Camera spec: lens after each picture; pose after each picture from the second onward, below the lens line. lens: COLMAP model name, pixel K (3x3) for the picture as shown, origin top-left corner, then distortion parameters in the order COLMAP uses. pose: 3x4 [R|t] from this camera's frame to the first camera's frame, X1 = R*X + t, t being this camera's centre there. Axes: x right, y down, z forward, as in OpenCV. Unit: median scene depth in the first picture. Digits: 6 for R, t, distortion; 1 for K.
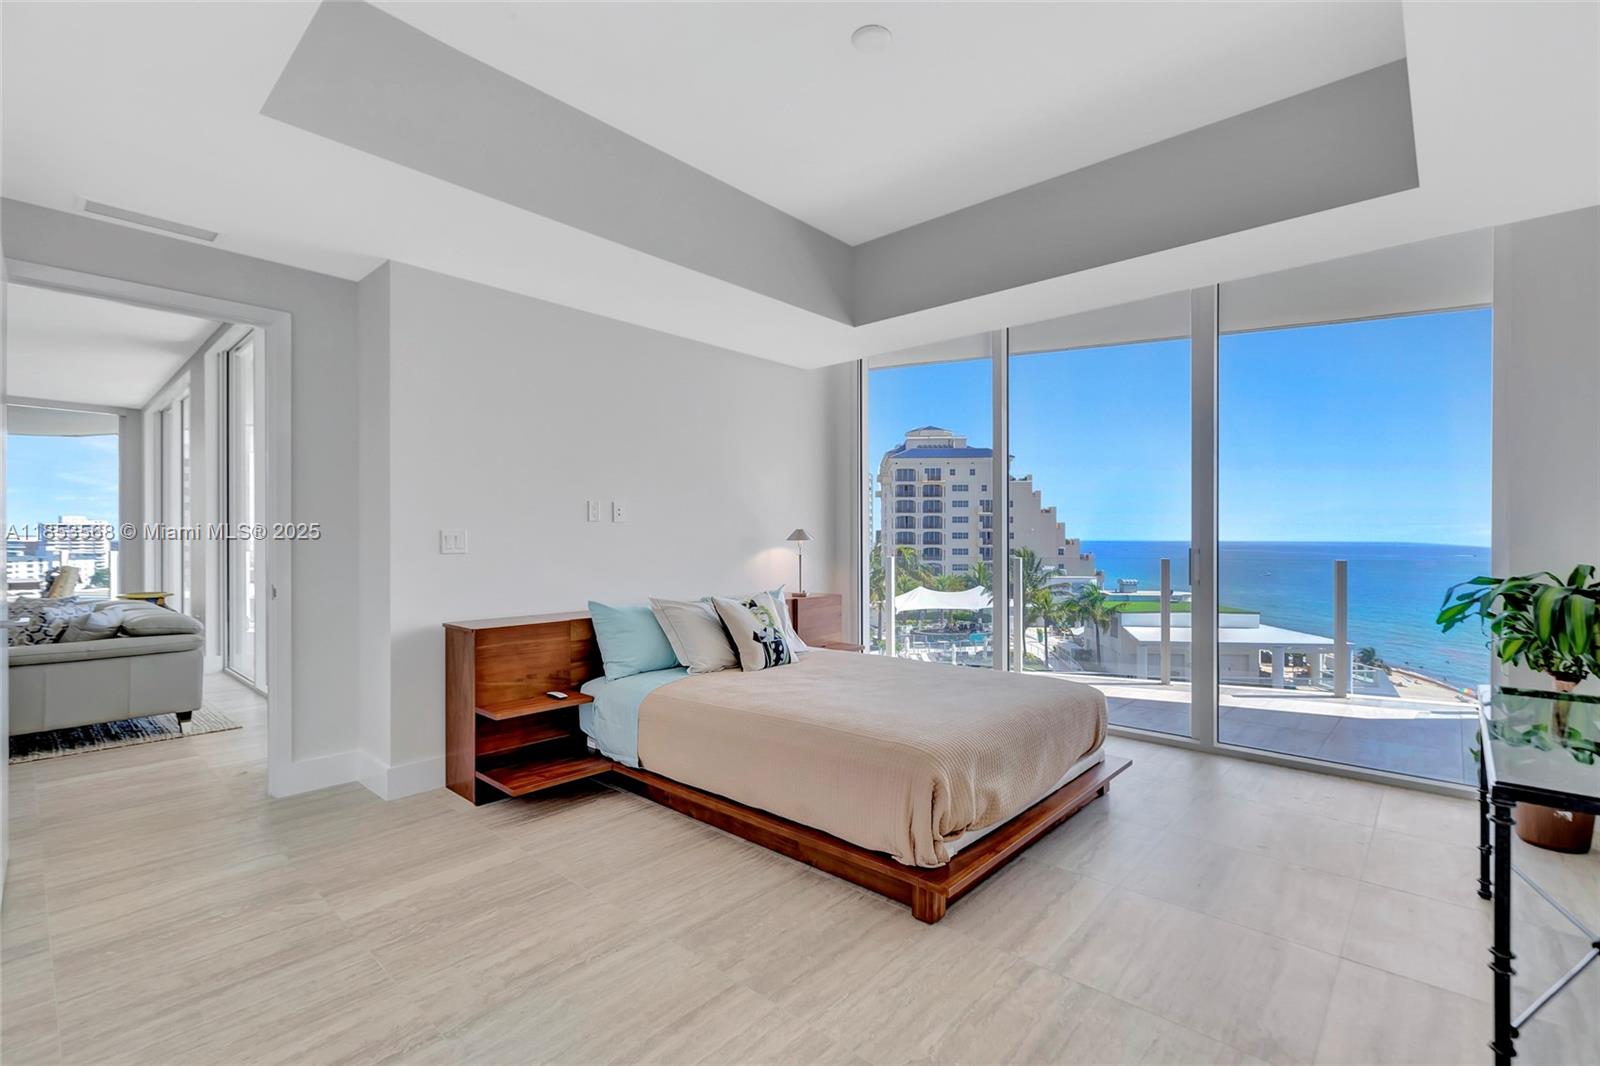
lens RADIAL K [[726.4, 0, 801.2], [0, 726.4, 523.0], [0, 0, 1]] dist [0.008005, -0.001430]
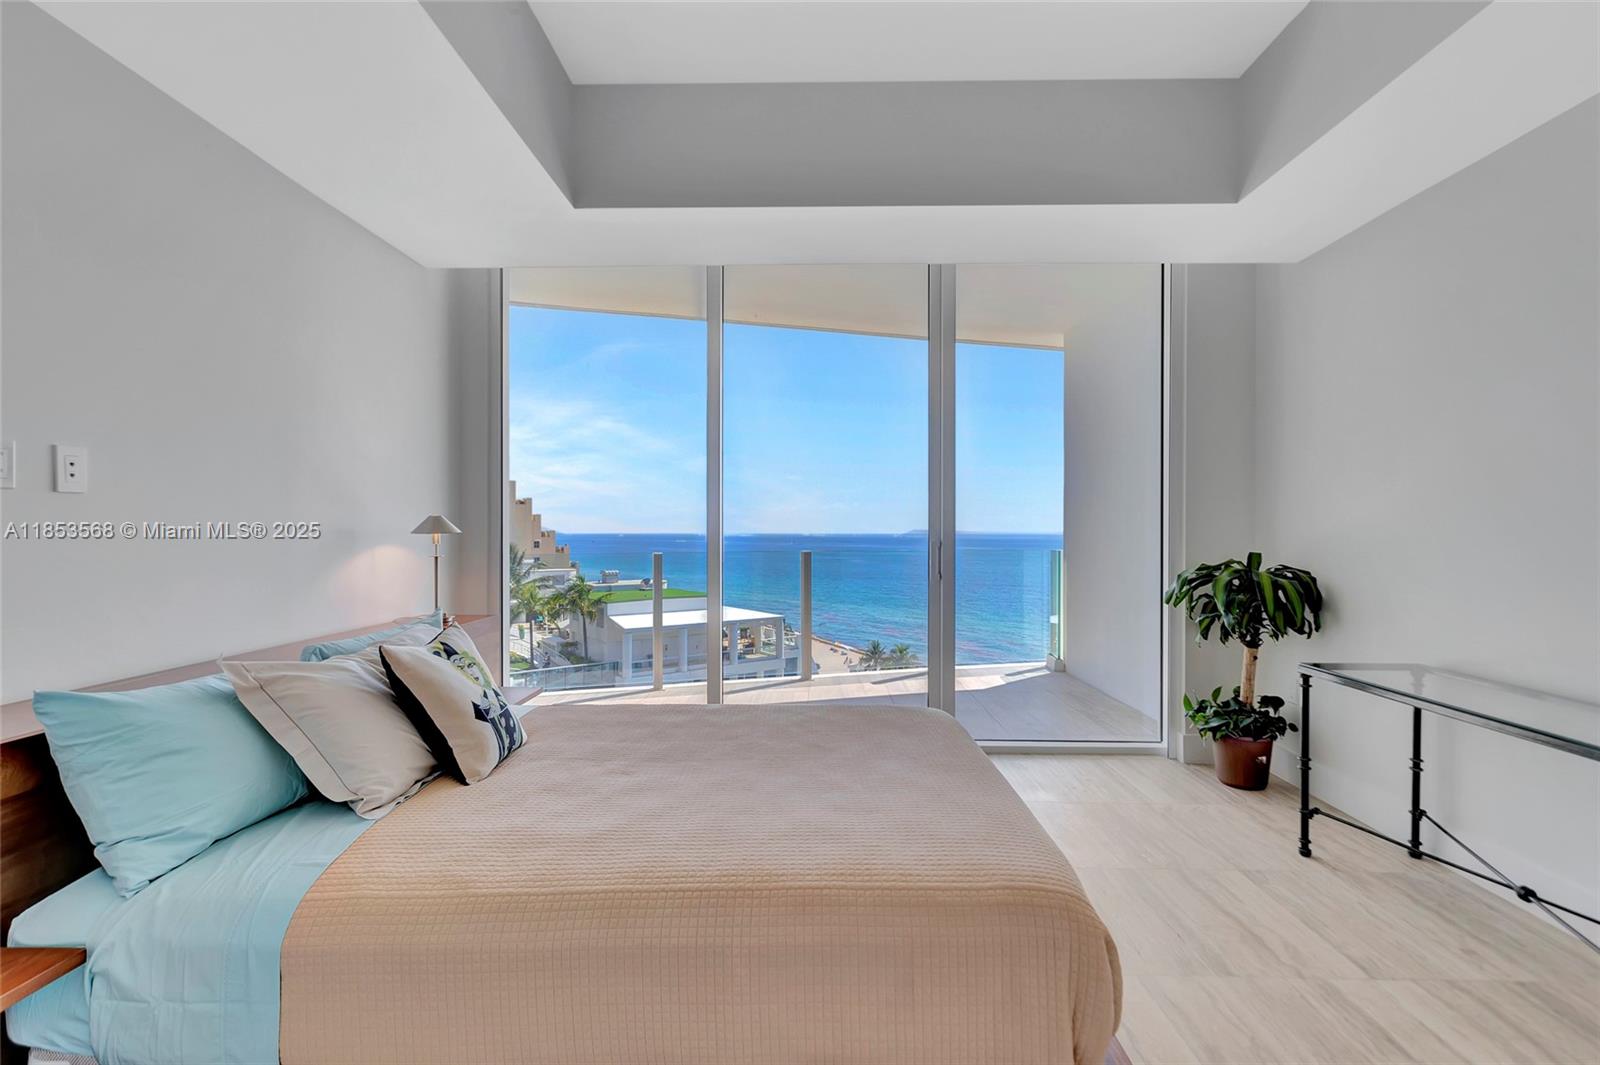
lens RADIAL K [[726.4, 0, 801.3], [0, 726.4, 518.4], [0, 0, 1]] dist [0.008005, -0.001430]
pose [[0.751626, 0.011405, 0.659491, -0.235257], [-0.014732, 0.999891, -0.000503, 0.008986], [-0.659425, -0.009338, 0.751713, 0.425626]]
